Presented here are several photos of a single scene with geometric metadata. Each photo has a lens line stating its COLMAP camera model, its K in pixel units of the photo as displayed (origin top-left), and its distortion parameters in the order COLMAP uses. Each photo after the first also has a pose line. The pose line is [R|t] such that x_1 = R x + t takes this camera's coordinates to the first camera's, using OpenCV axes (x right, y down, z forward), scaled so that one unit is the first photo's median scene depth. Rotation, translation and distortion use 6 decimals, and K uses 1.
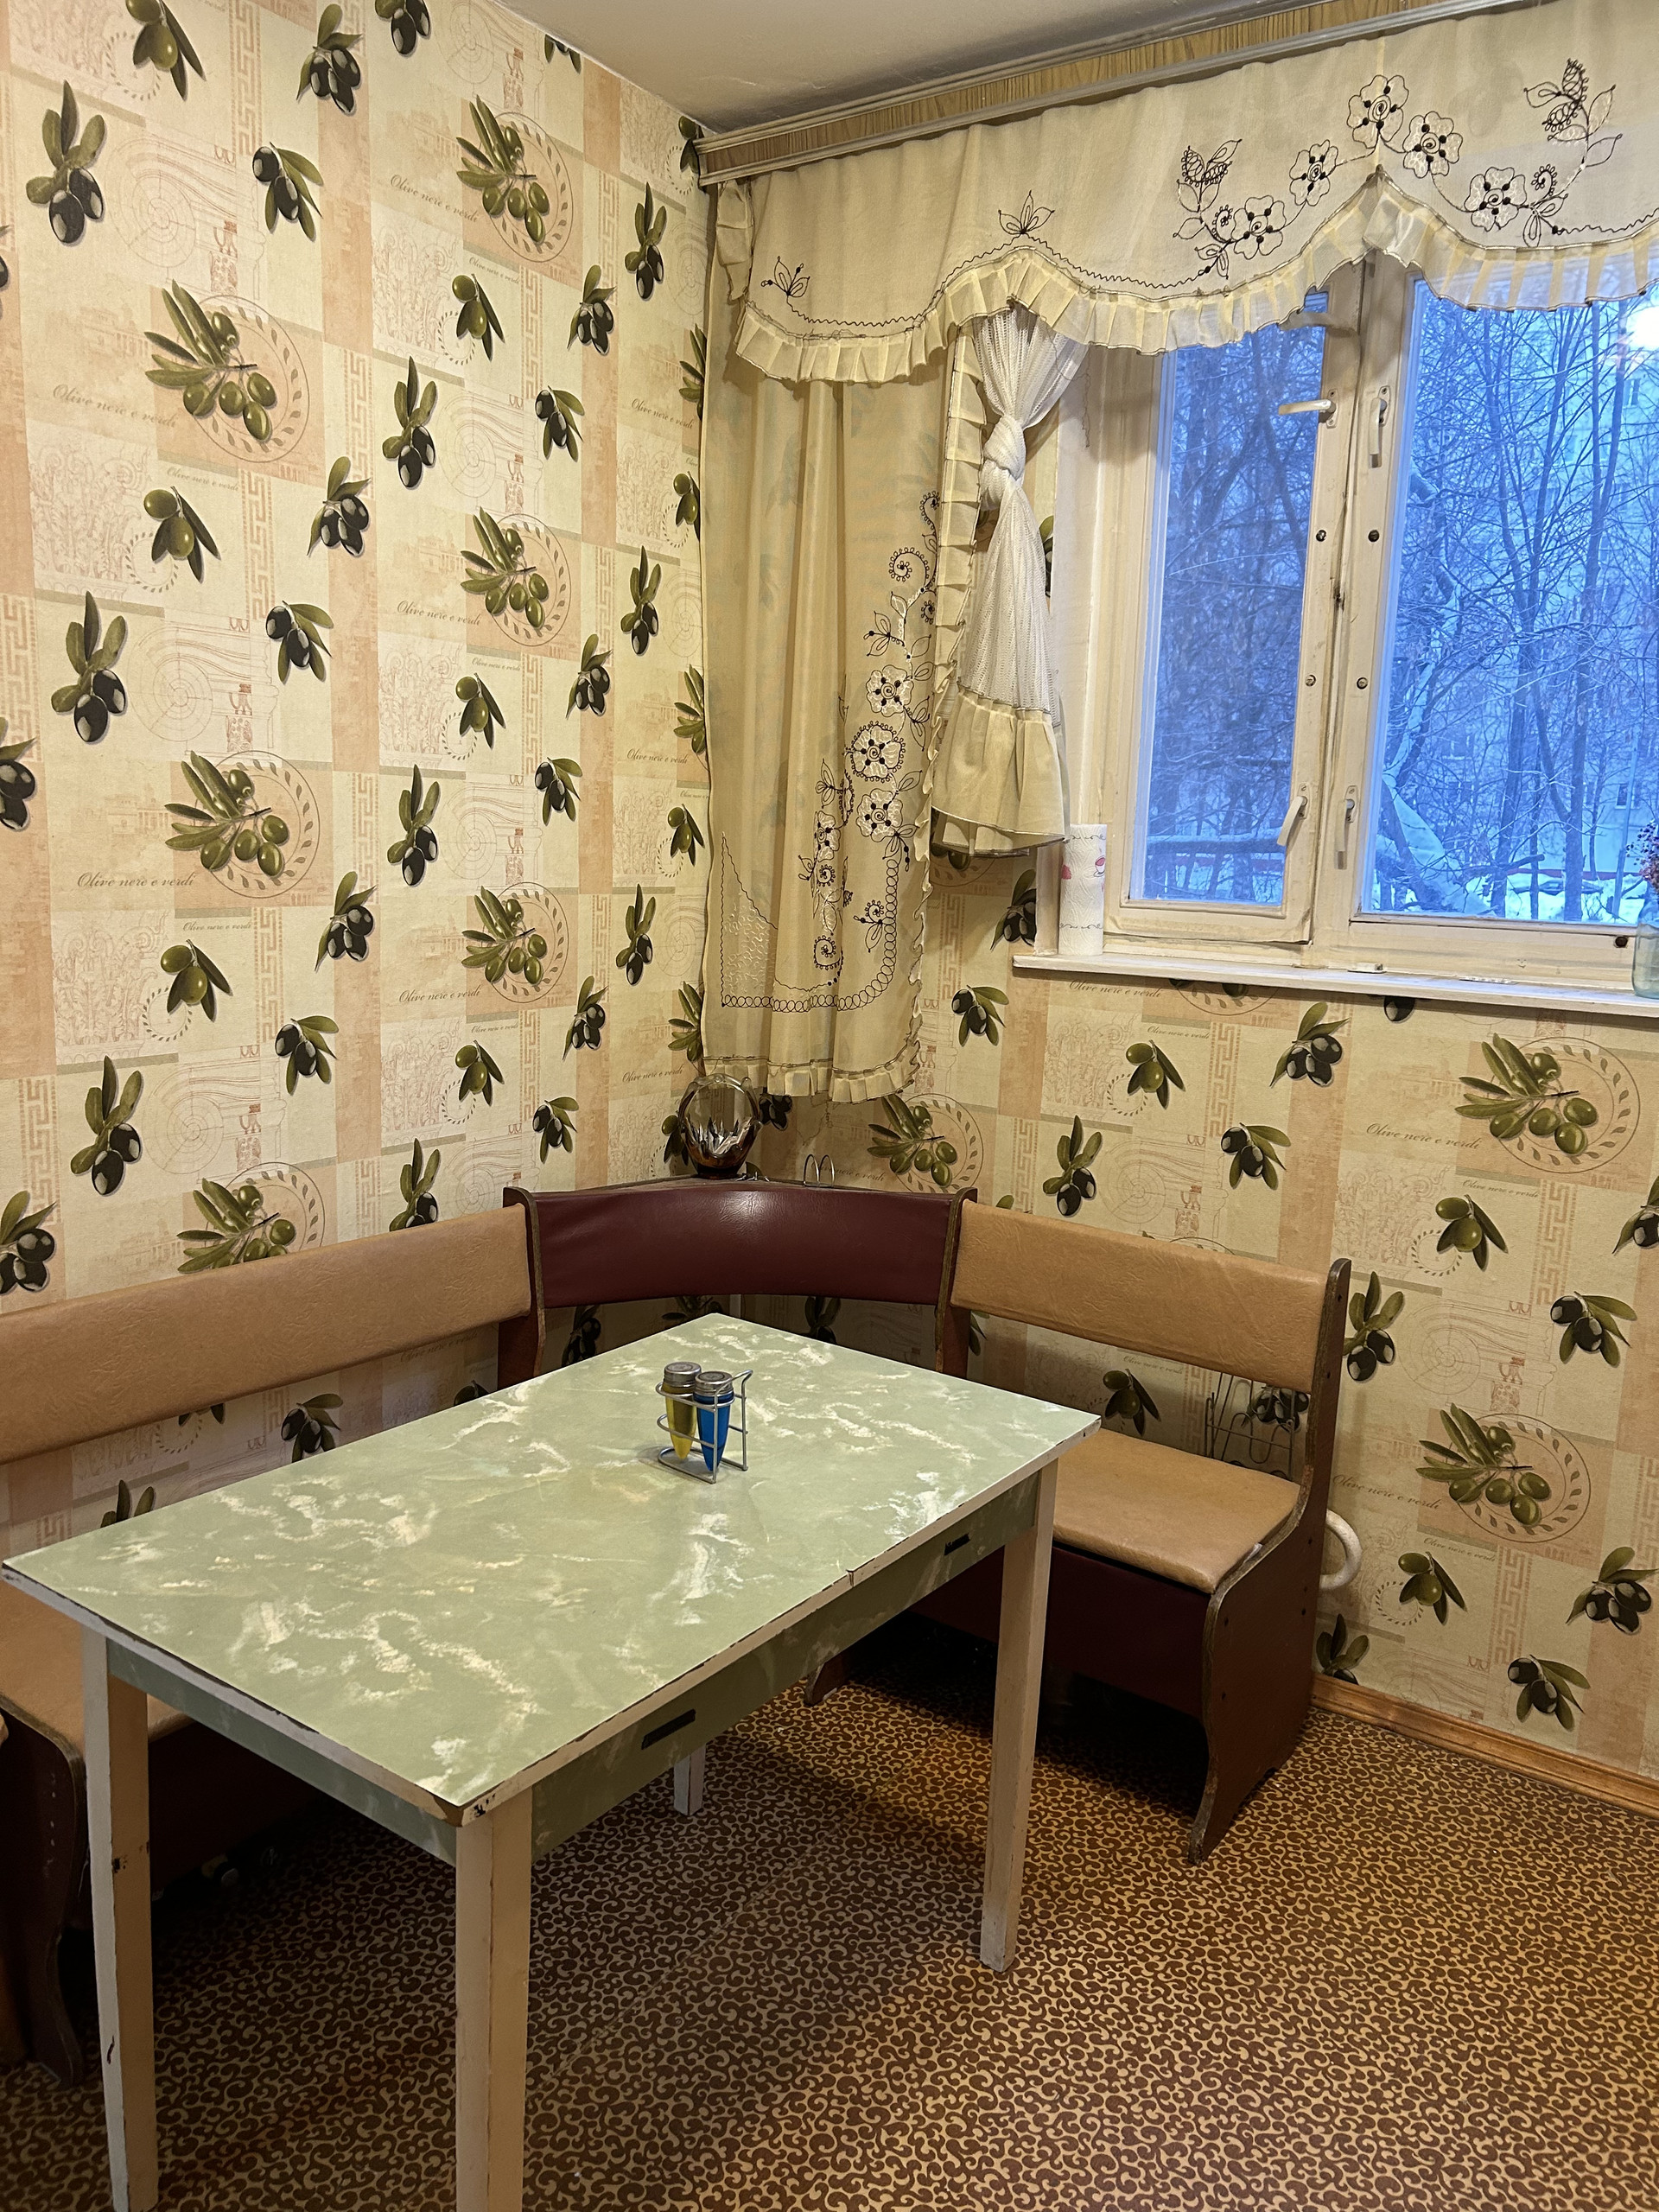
lens RADIAL K [[1657.0, 0, 825.1], [0, 1657.0, 1152.9], [0, 0, 1]] dist [0.061256, -0.068952]
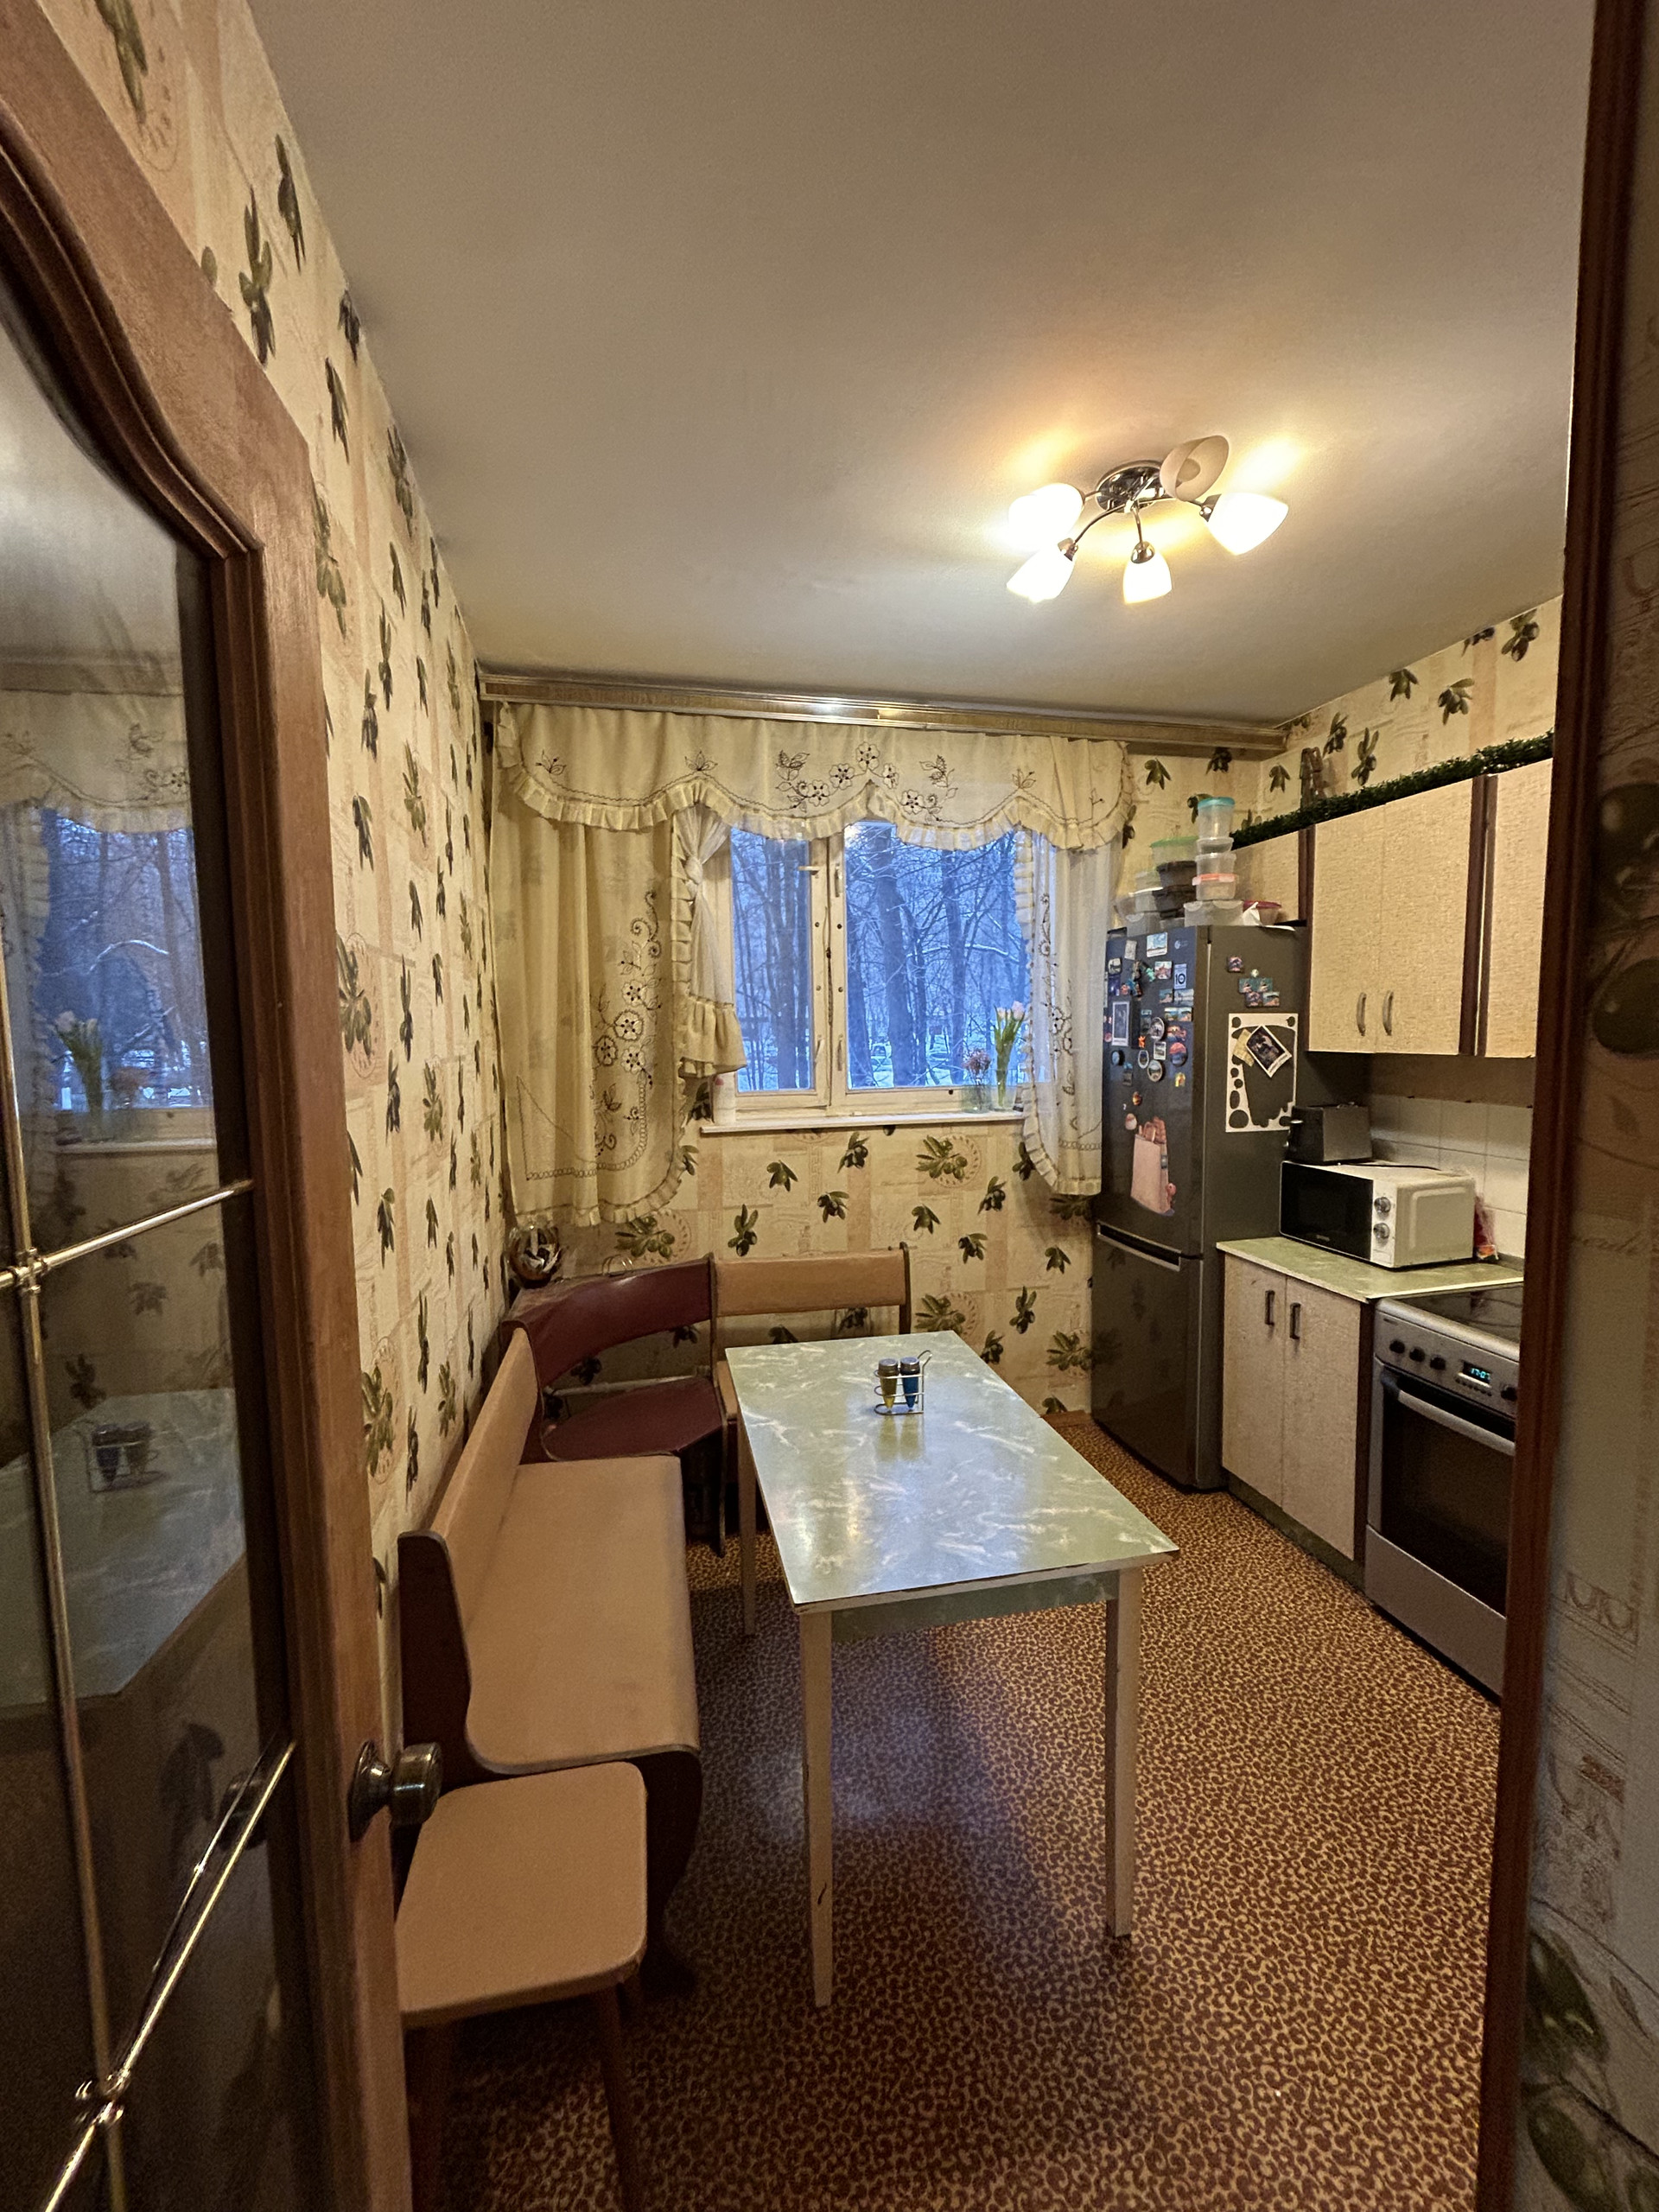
lens RADIAL K [[892.2, 0, 845.6], [0, 892.2, 1128.3], [0, 0, 1]] dist [-0.001852, 0.001044]
pose [[0.665325, -0.127665, 0.735557, -0.565770], [0.180196, 0.983600, 0.007726, -0.102786], [-0.724481, 0.127404, 0.677418, 0.201688]]
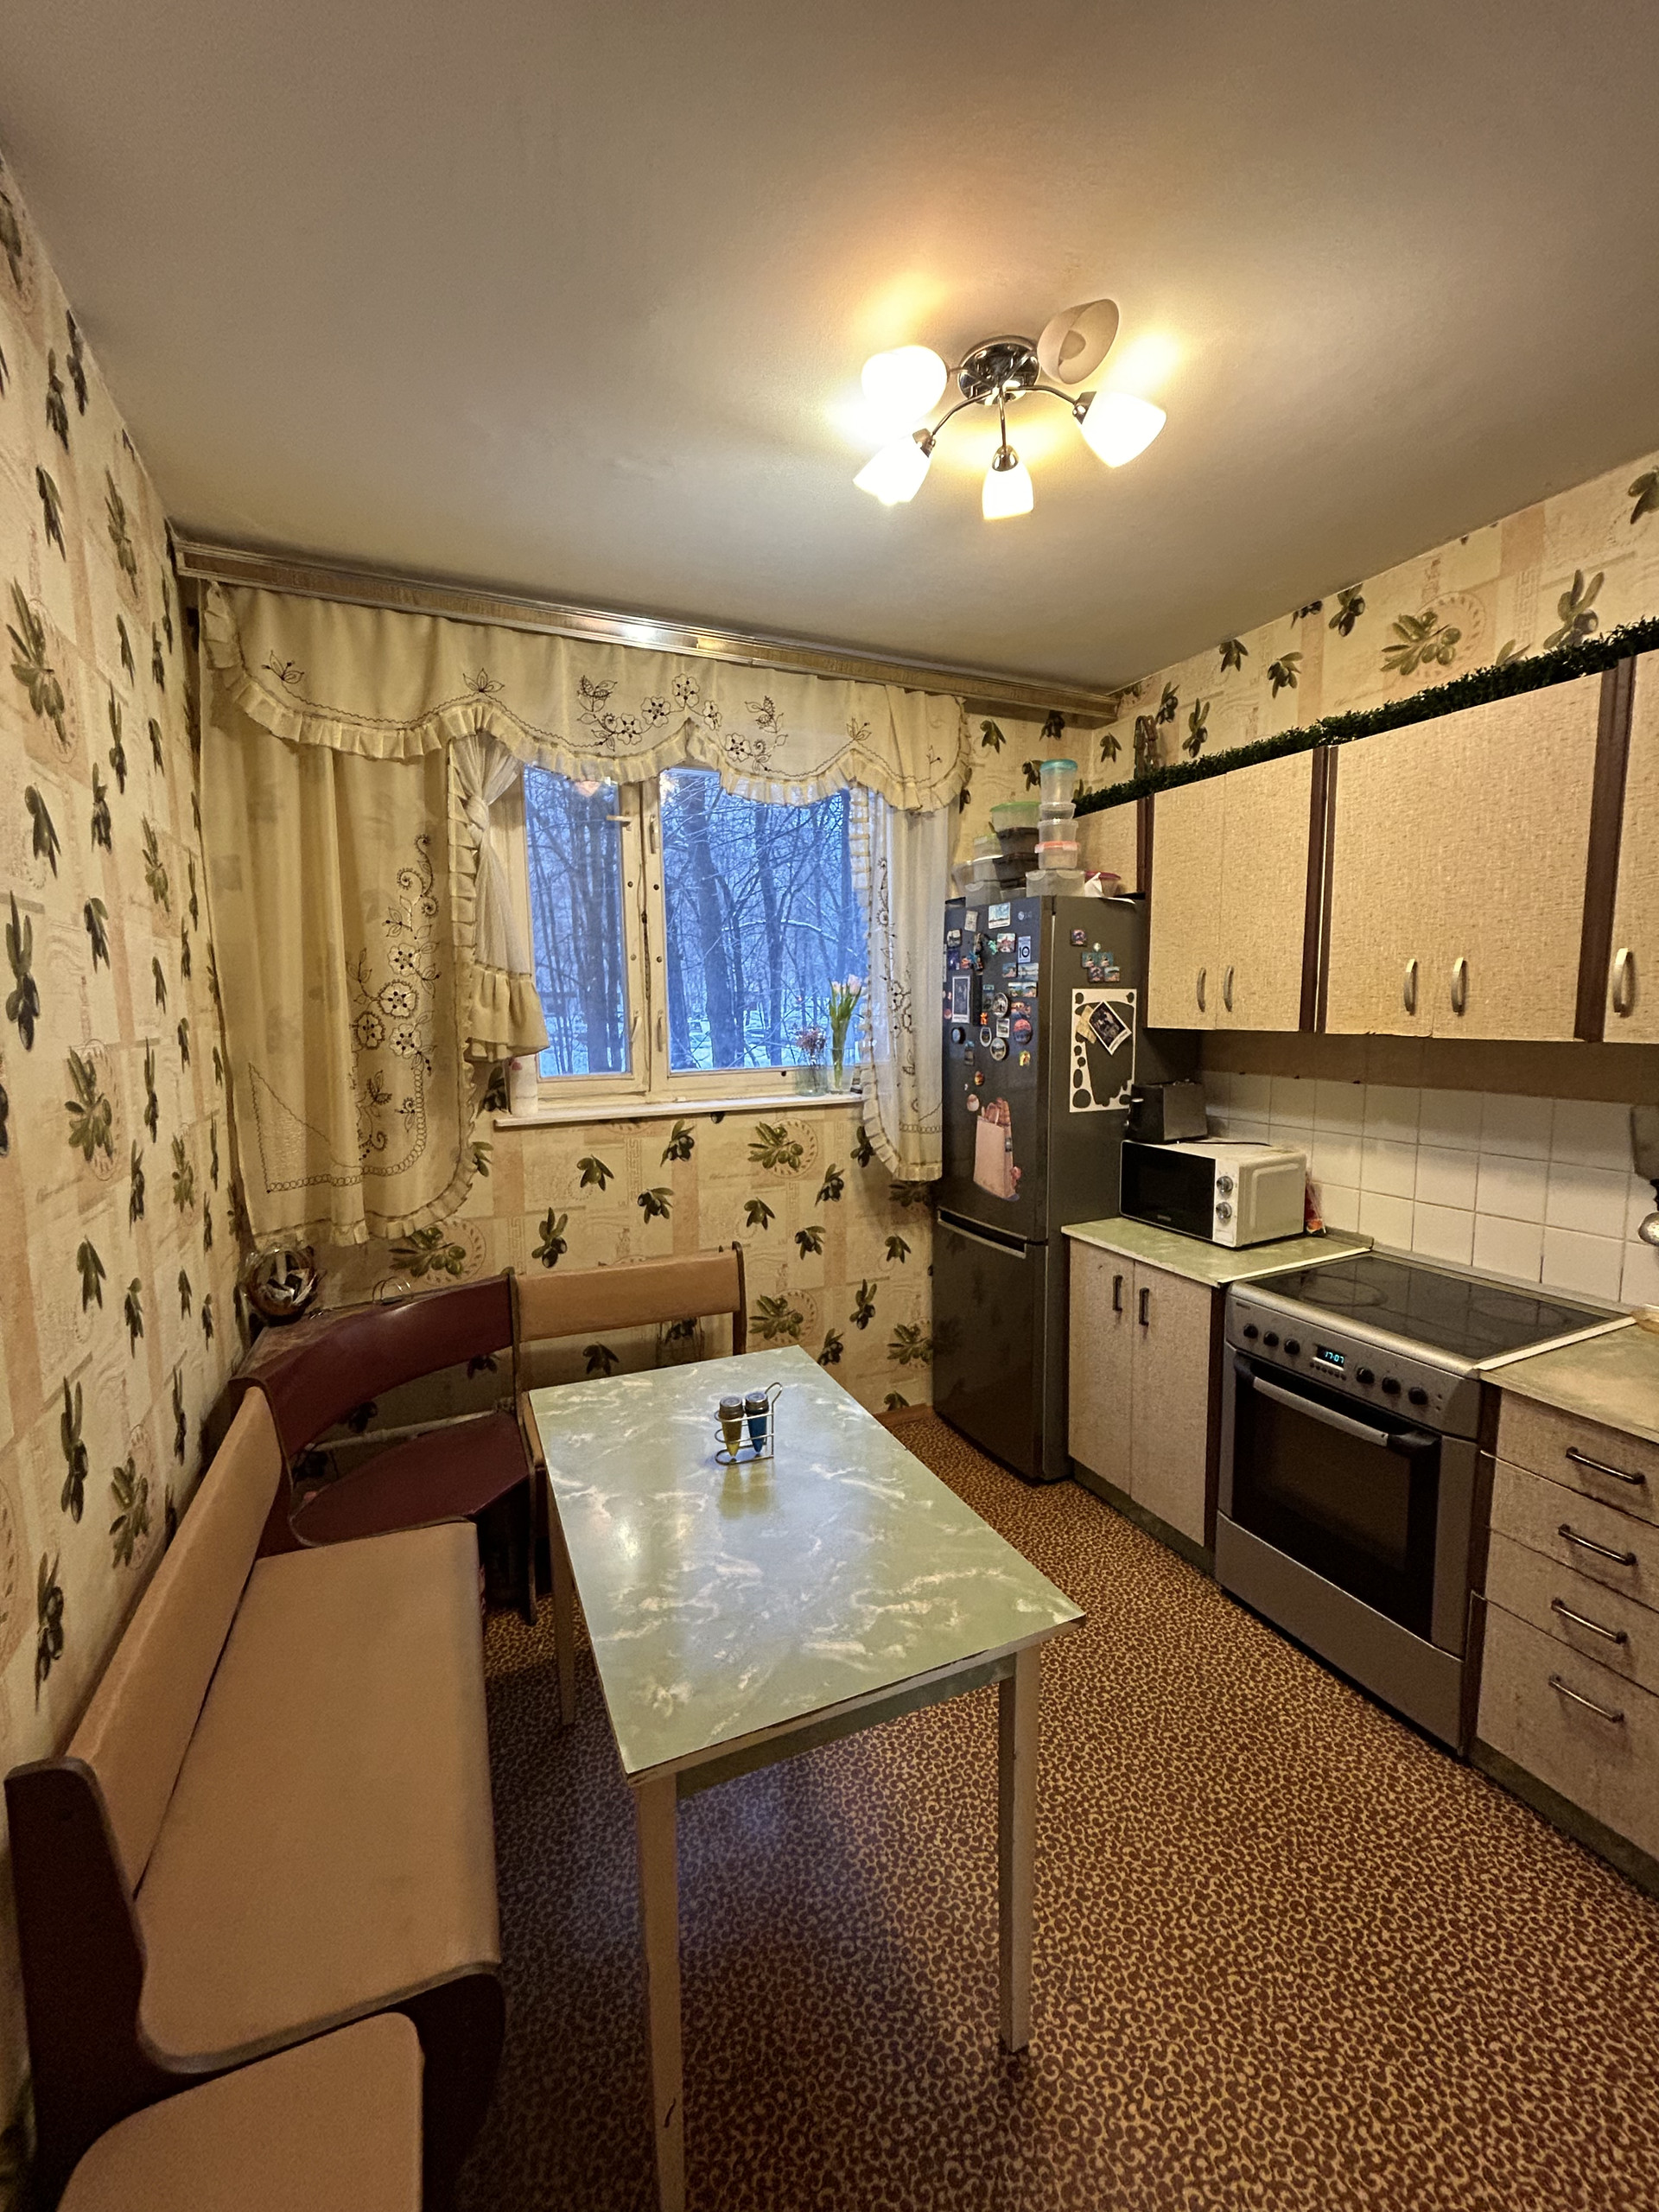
lens RADIAL K [[892.2, 0, 830.7], [0, 892.2, 1114.5], [0, 0, 1]] dist [-0.001852, 0.001044]
pose [[0.512715, -0.149146, 0.845505, -0.482306], [0.194148, 0.979427, 0.055038, -0.116354], [-0.836320, 0.135934, 0.531123, 0.287122]]
